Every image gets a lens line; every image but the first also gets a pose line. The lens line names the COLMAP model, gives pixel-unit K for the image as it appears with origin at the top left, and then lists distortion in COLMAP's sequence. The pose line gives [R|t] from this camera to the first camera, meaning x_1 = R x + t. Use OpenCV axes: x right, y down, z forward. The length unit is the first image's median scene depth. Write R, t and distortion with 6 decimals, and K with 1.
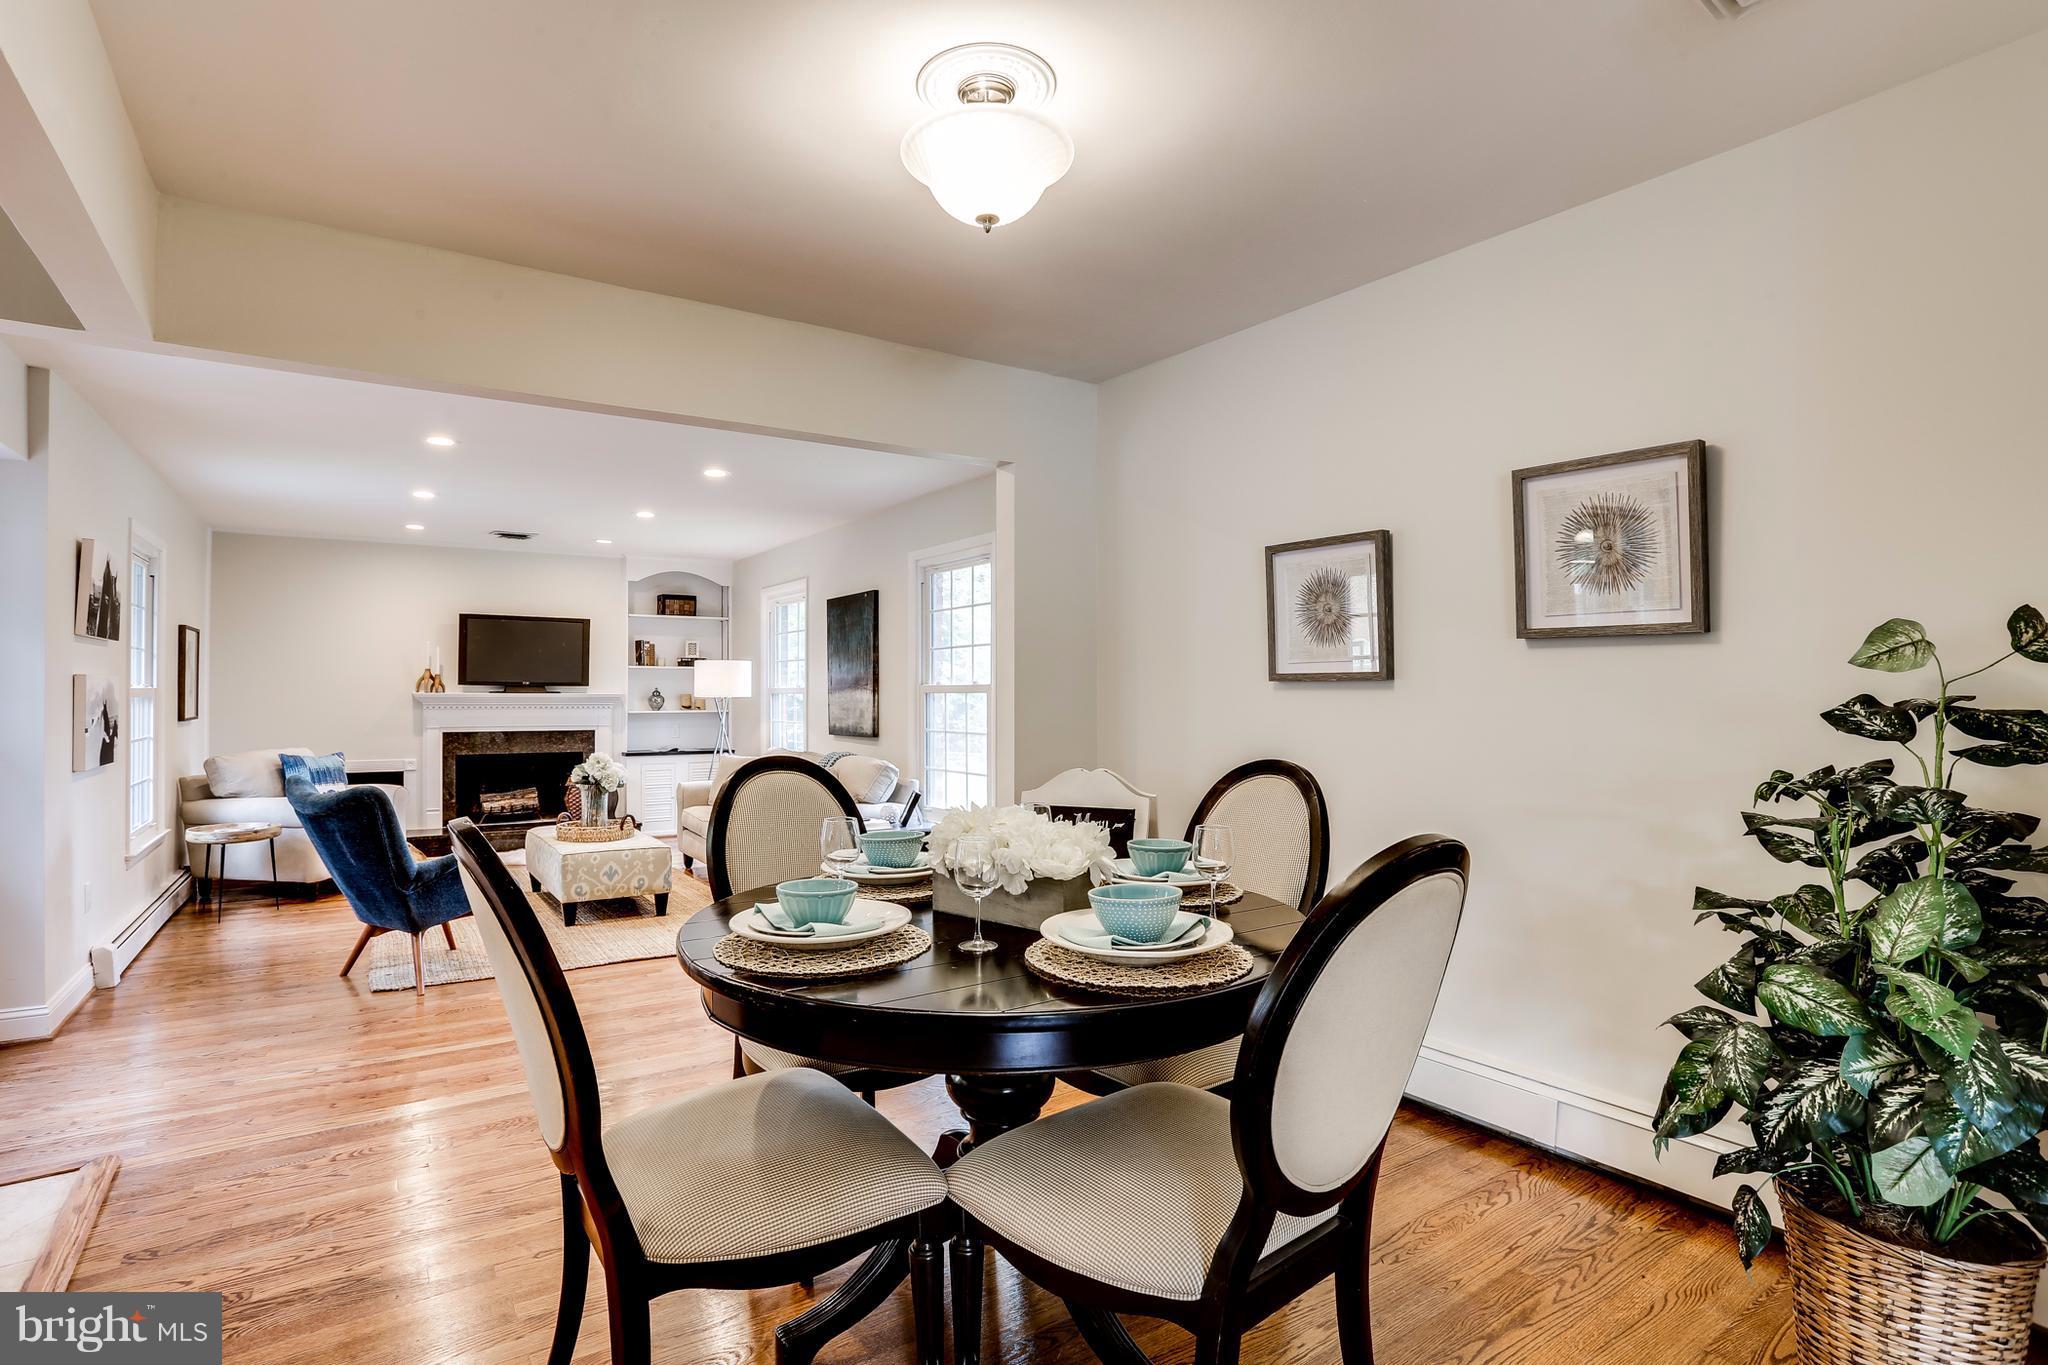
lens RADIAL K [[998.6, 0, 1023.0], [0, 998.6, 679.8], [0, 0, 1]] dist [-0.048873, 0.013438]
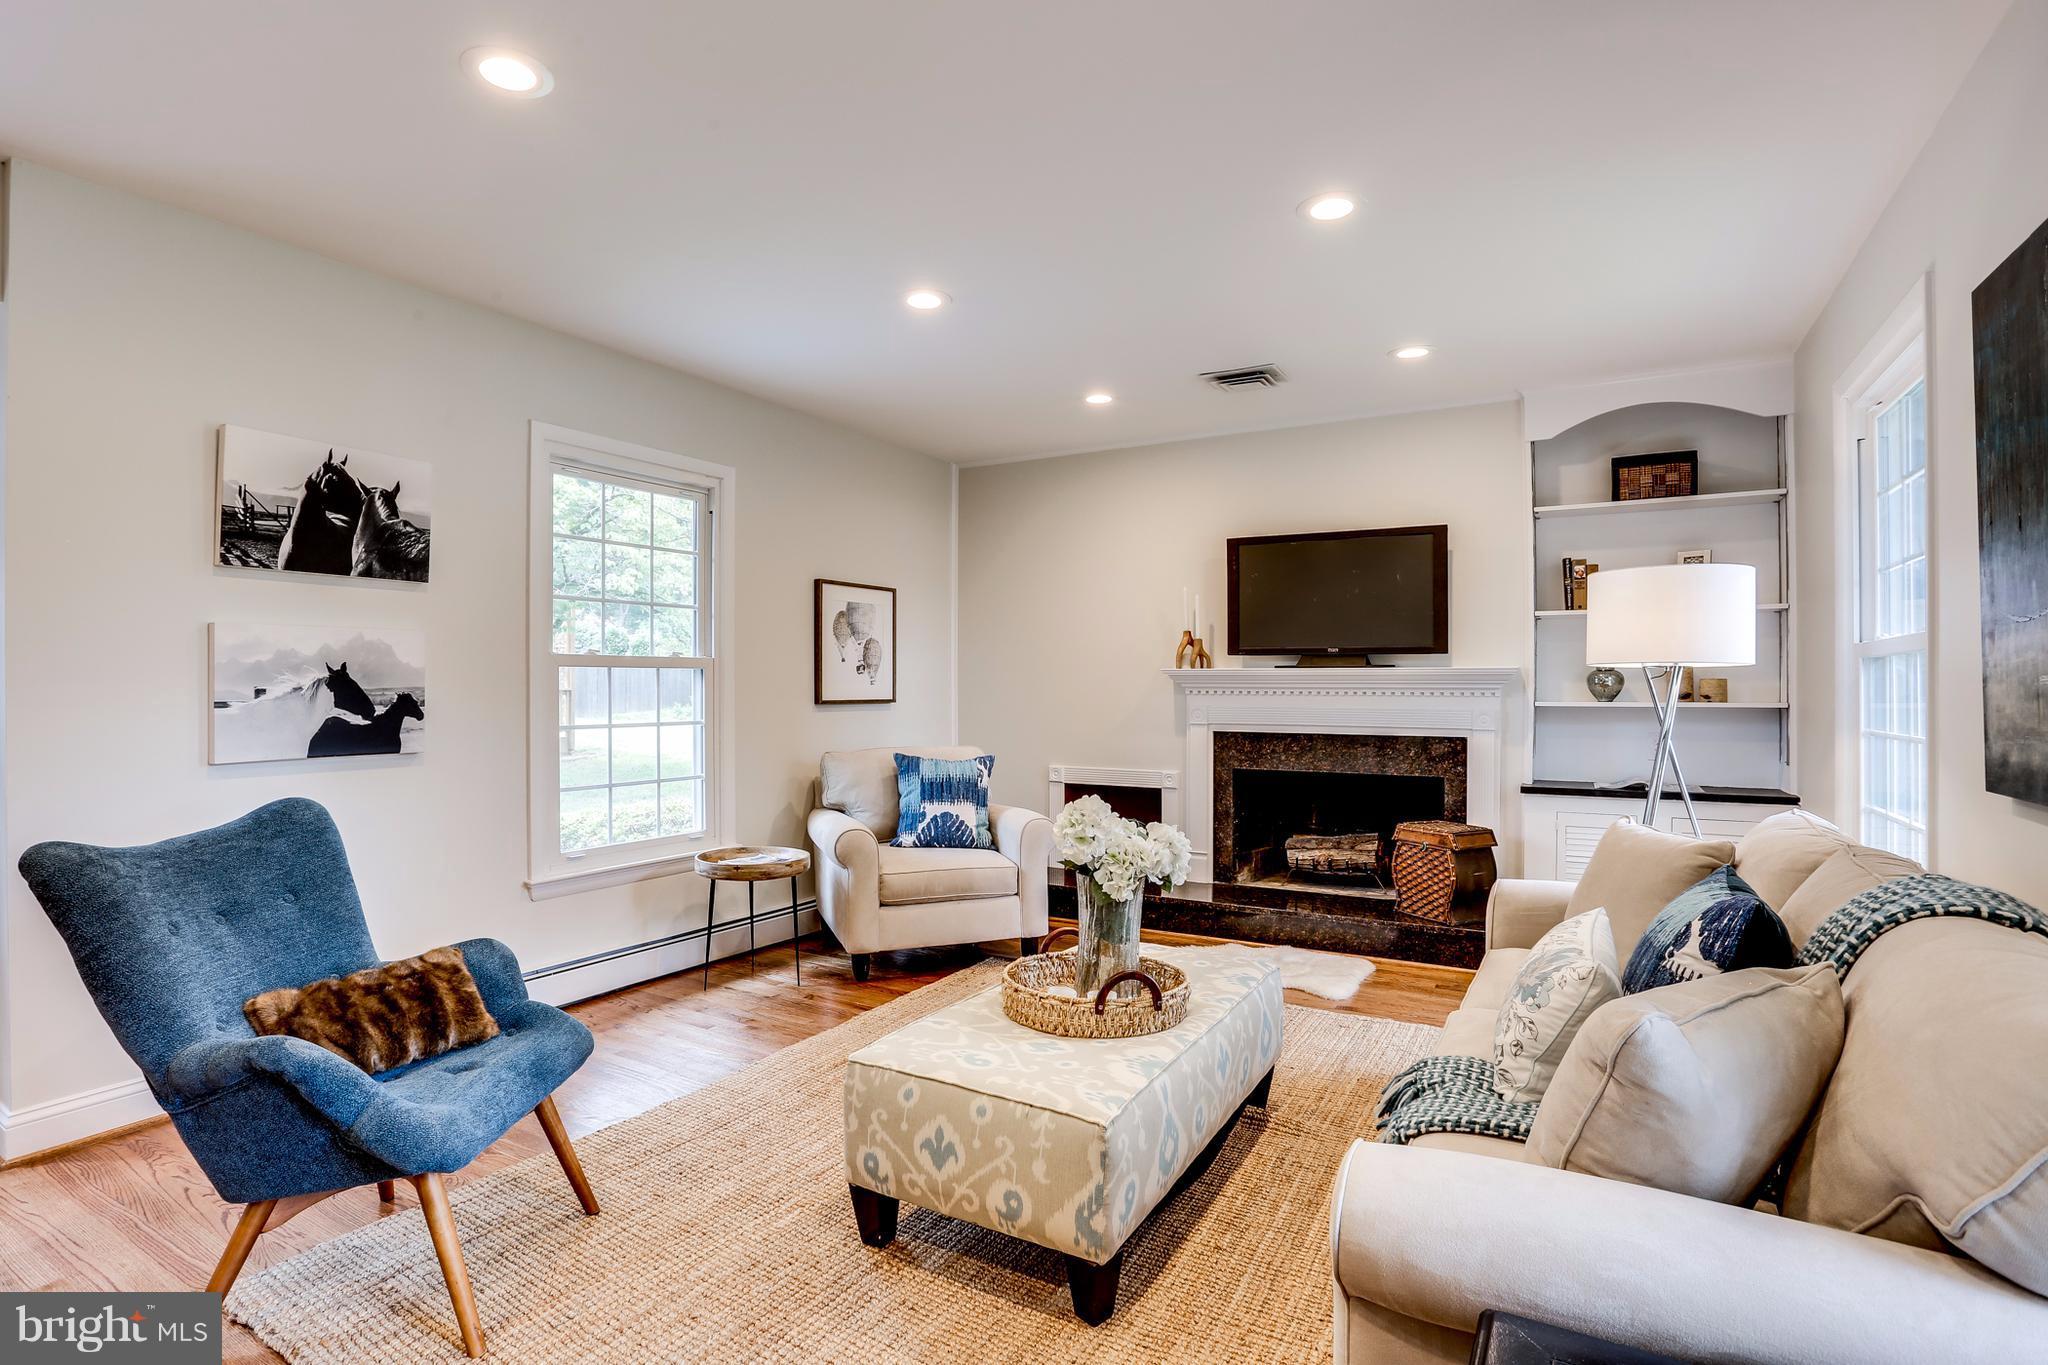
lens RADIAL K [[998.6, 0, 1011.9], [0, 998.6, 684.9], [0, 0, 1]] dist [-0.048873, 0.013438]
pose [[0.409079, -0.004478, -0.912488, -0.058086], [0.010971, 0.999940, 0.000011, 0.021477], [0.912433, -0.010015, 0.409103, 0.593900]]
